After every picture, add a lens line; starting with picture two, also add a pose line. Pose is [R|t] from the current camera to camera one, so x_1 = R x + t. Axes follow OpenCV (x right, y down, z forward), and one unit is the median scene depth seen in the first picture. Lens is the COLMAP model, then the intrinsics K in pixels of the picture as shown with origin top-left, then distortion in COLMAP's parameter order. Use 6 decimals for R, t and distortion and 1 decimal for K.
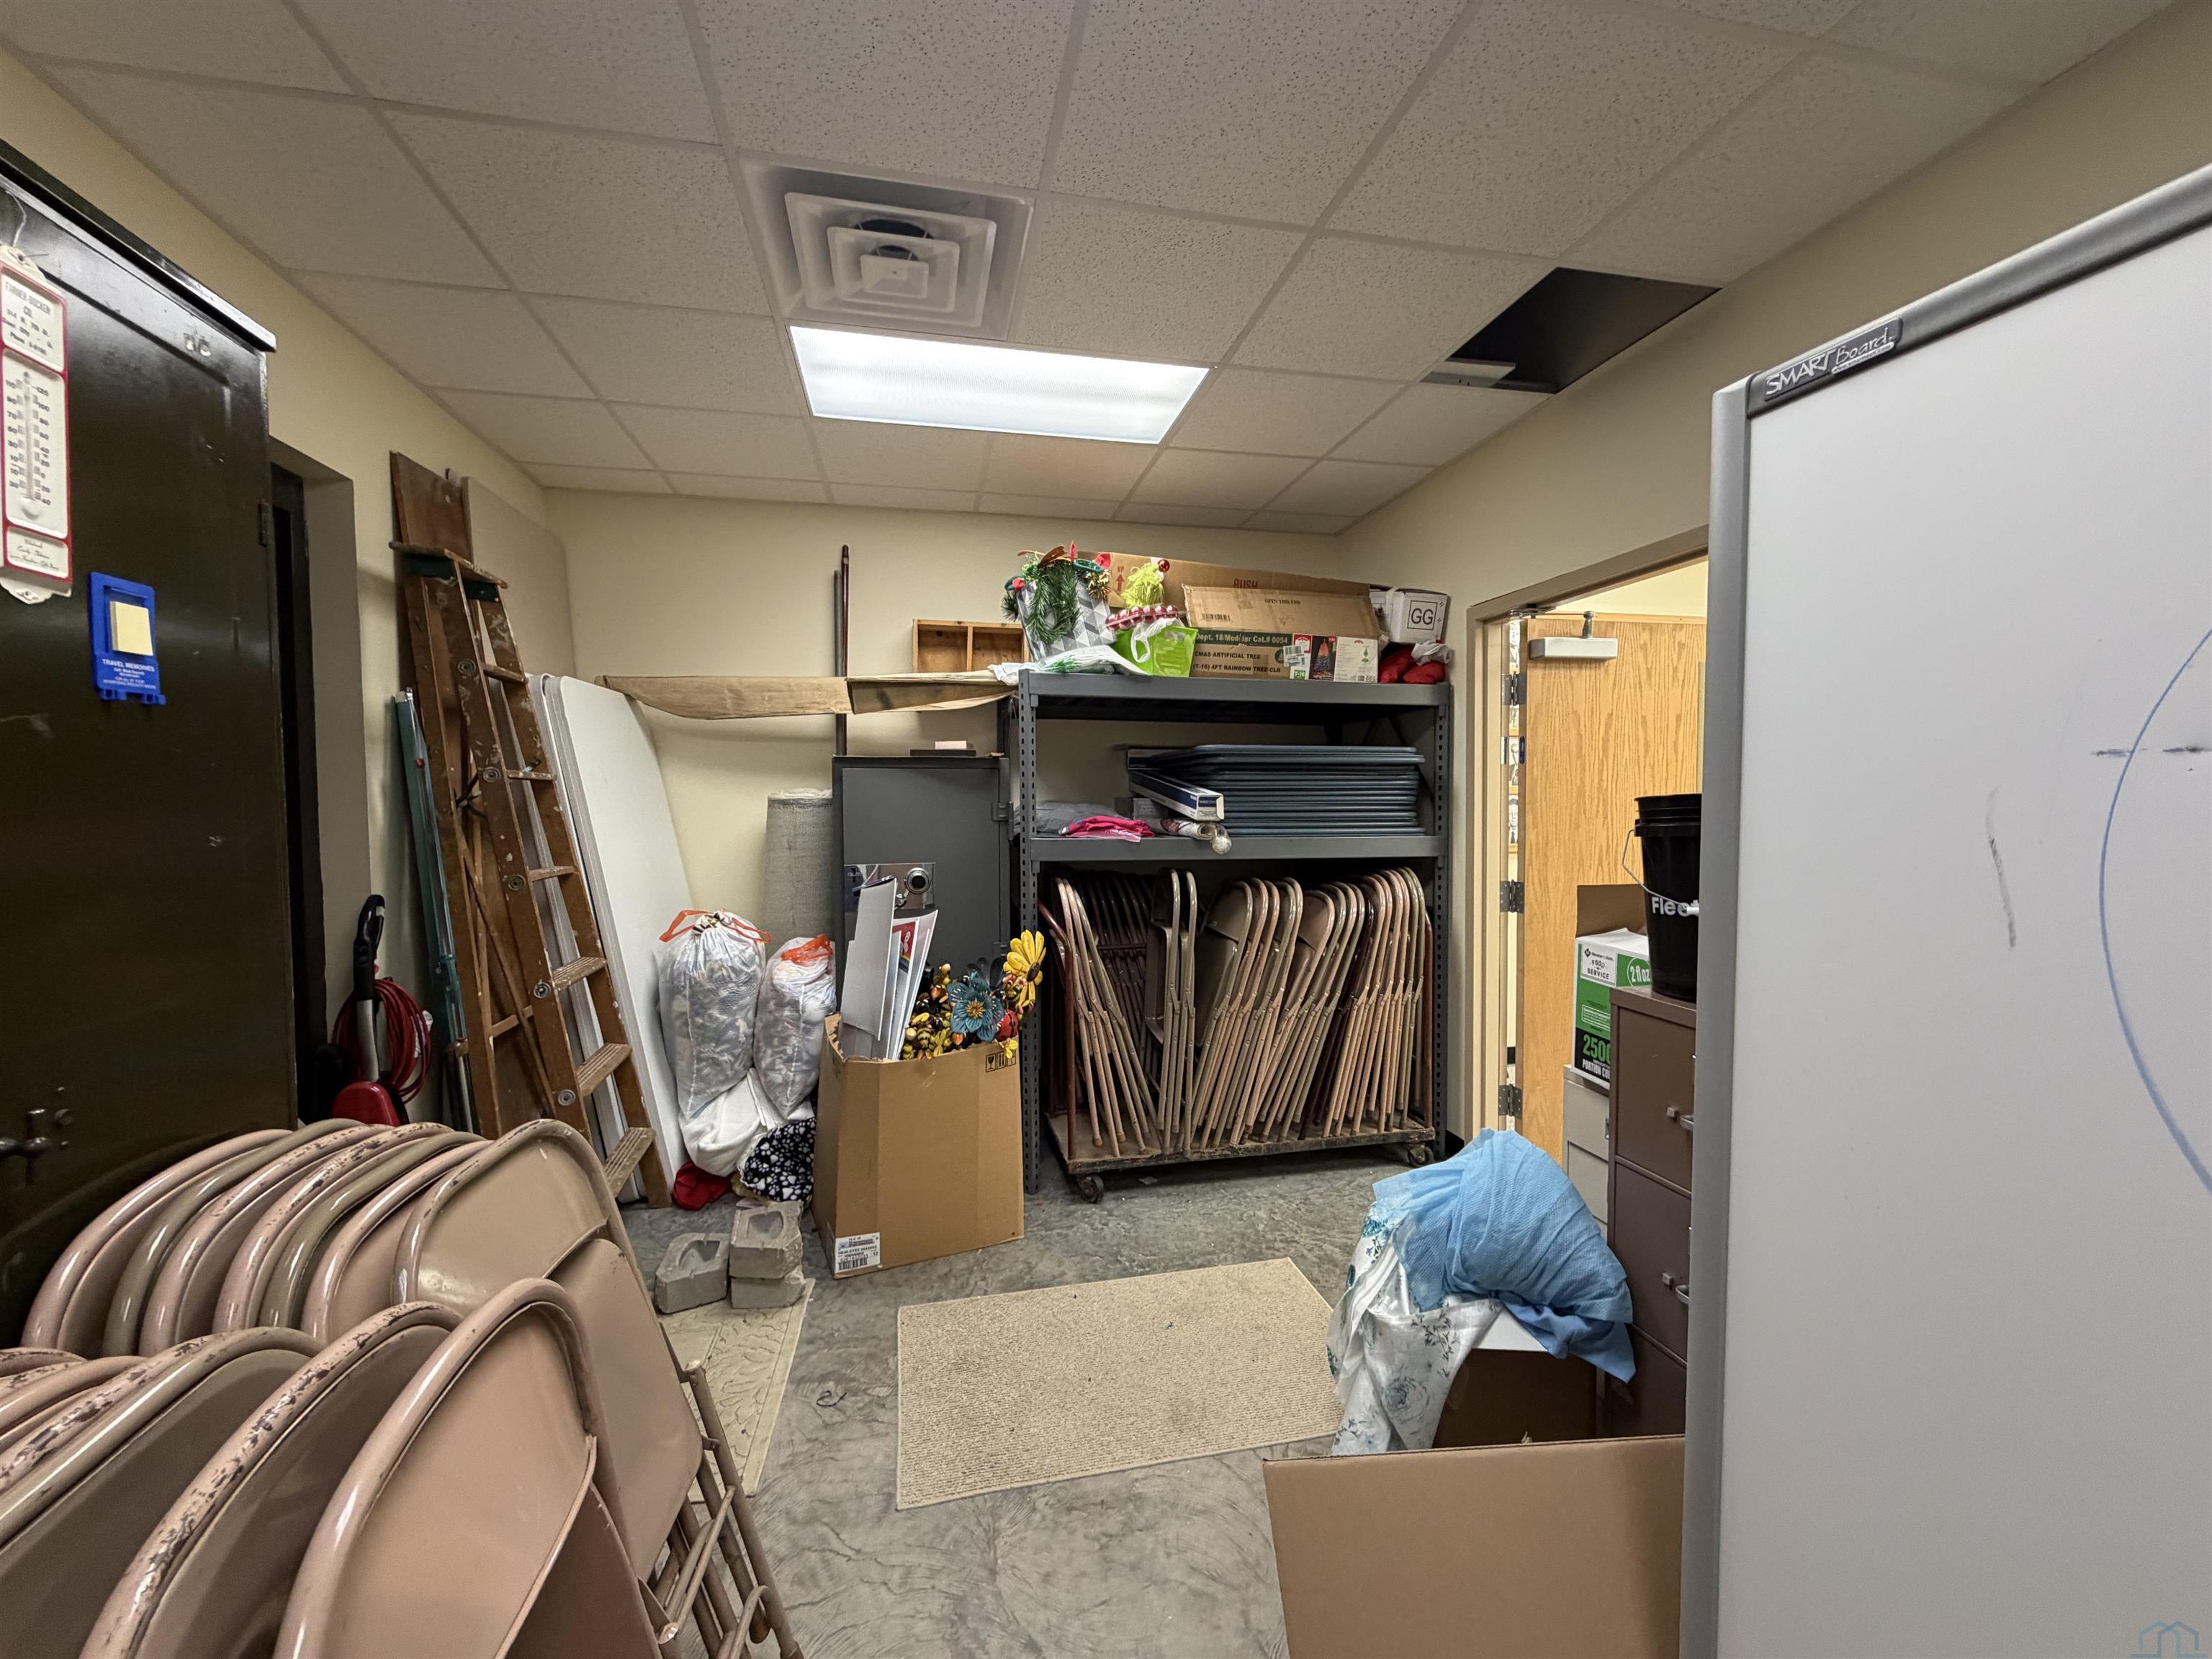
lens RADIAL K [[877.8, 0, 1102.2], [0, 877.8, 826.3], [0, 0, 1]] dist [0.000604, -0.000383]
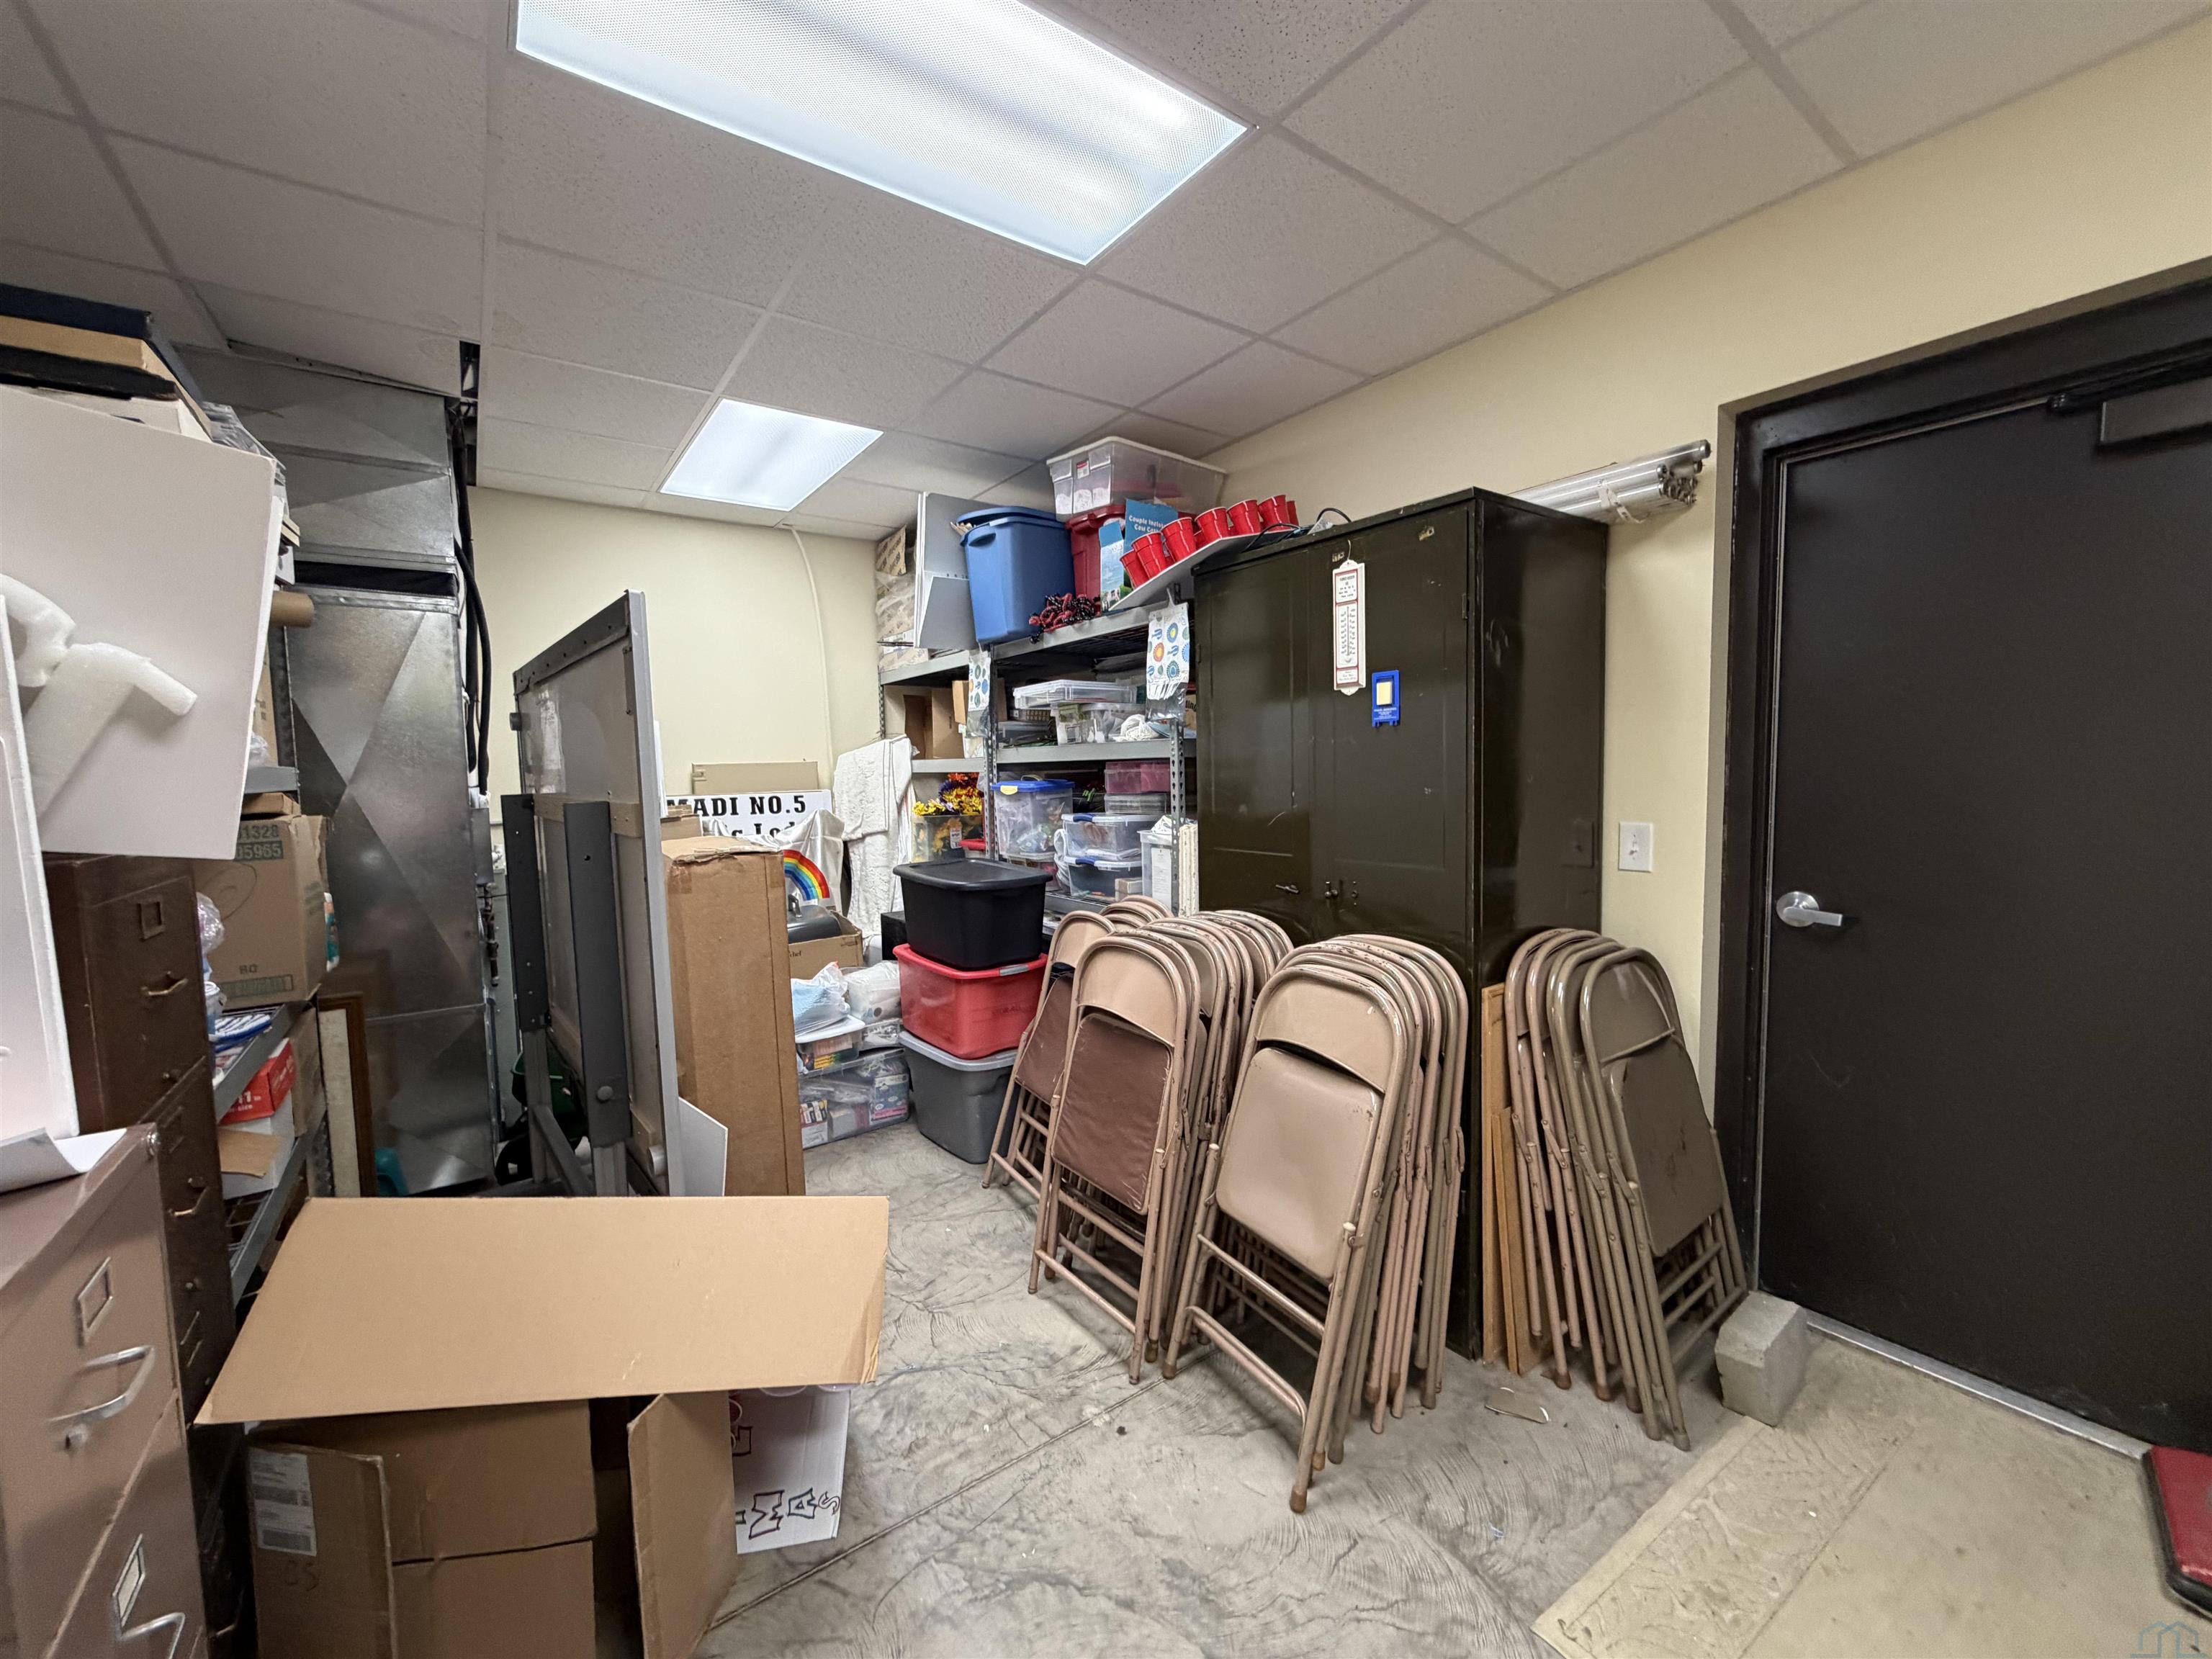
lens RADIAL K [[877.8, 0, 1108.8], [0, 877.8, 826.5], [0, 0, 1]] dist [0.000604, -0.000383]
pose [[-0.914967, 0.055468, -0.399699, 0.463420], [0.011033, 0.993576, 0.112627, -0.147585], [0.403379, 0.098640, -0.909701, 2.800506]]
